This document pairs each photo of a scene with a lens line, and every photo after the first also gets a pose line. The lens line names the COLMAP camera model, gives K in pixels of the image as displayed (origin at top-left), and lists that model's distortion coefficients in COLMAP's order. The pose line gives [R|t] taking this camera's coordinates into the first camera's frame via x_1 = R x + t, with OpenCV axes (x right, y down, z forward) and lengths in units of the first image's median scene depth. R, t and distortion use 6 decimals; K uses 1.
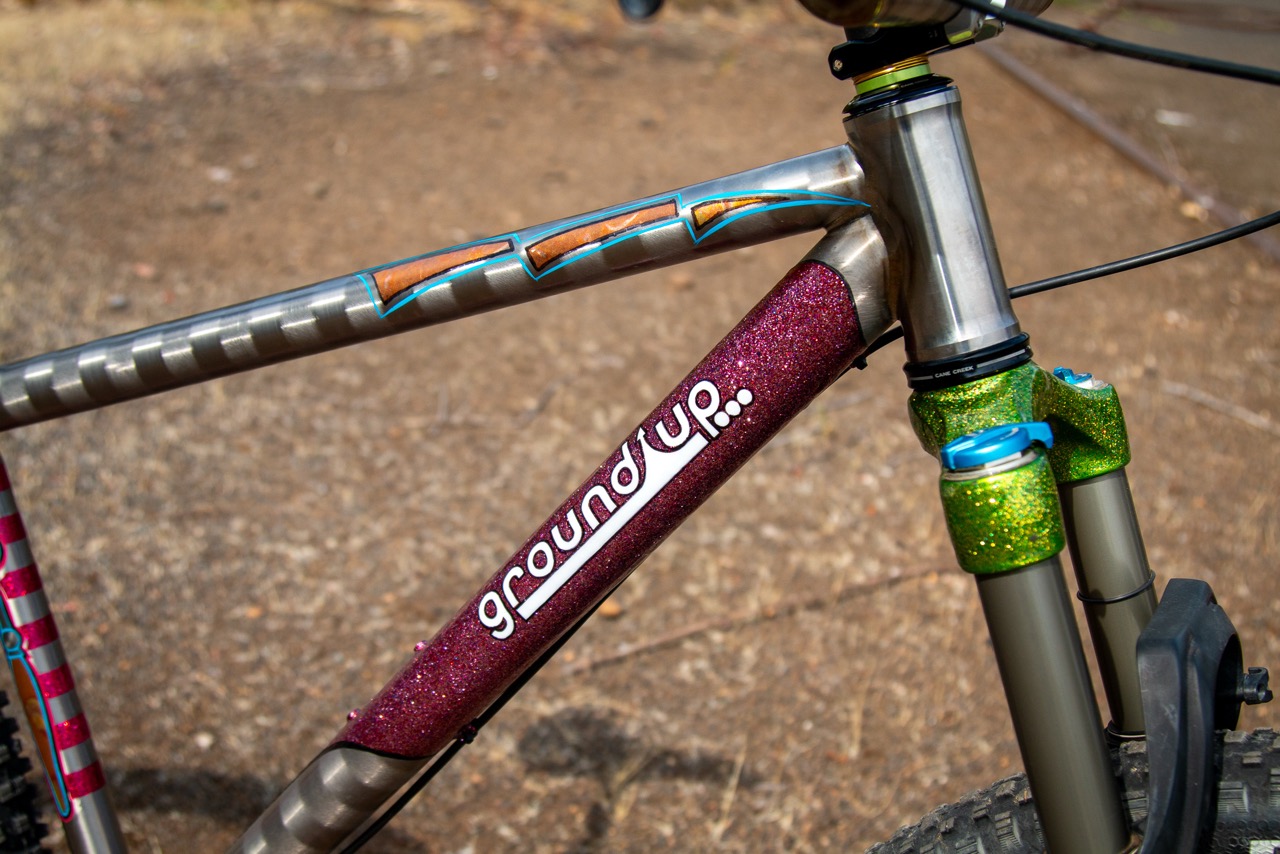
lens RADIAL K [[1780.2, 0, 640.0], [0, 1780.2, 427.0], [0, 0, 1]] dist [-0.001983, -0.007633]
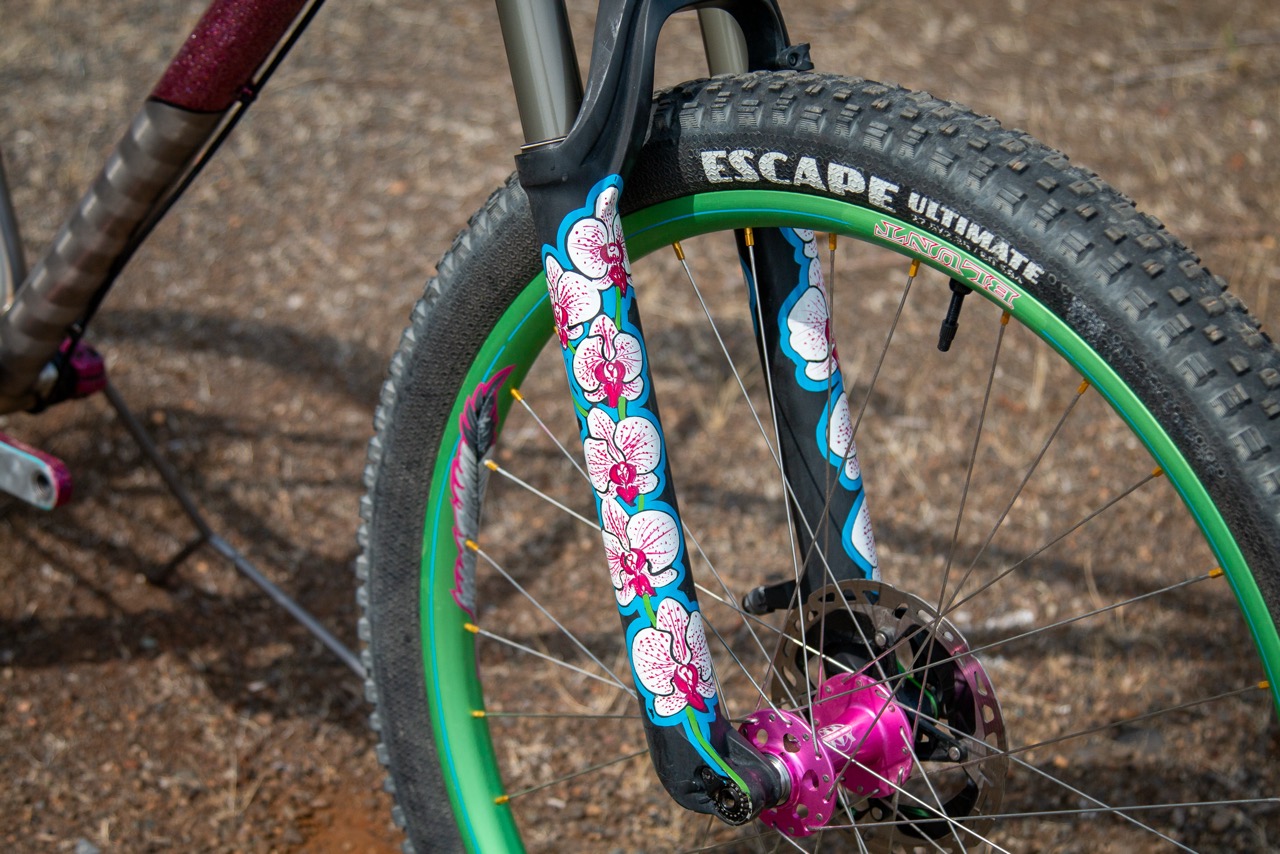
lens RADIAL K [[2871.8, 0, 640.0], [0, 2871.8, 427.0], [0, 0, 1]] dist [0.129995, 0.073663]
pose [[0.957856, 0.111312, -0.264806, 0.300761], [-0.088368, 0.991347, 0.097073, 0.082293], [0.273320, -0.069581, 0.959403, -0.326117]]
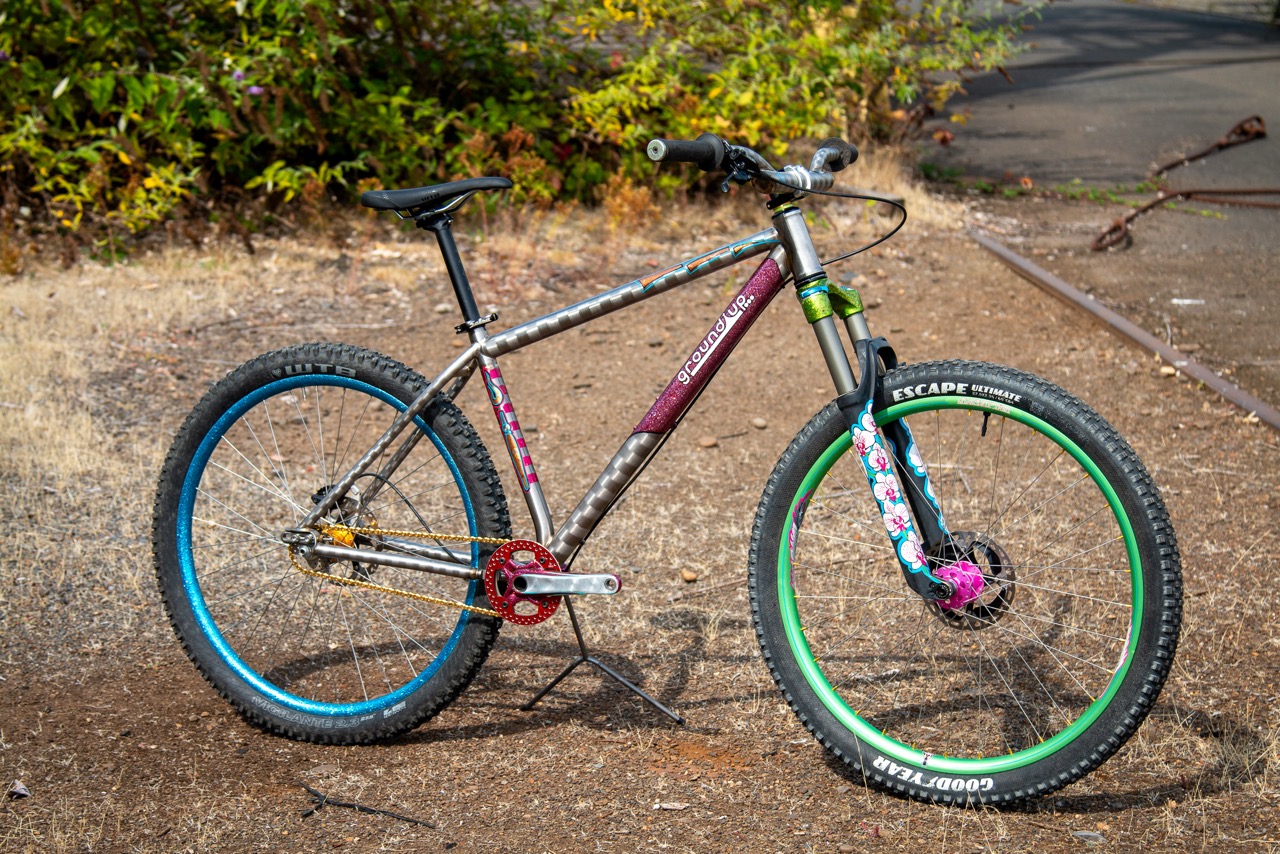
lens RADIAL K [[2871.8, 0, 640.0], [0, 2871.8, 427.0], [0, 0, 1]] dist [0.129995, 0.073663]
pose [[0.997066, -0.074777, 0.016370, -0.109801], [0.076484, 0.981941, -0.173039, 0.477728], [-0.003135, 0.173783, 0.984779, -1.822487]]
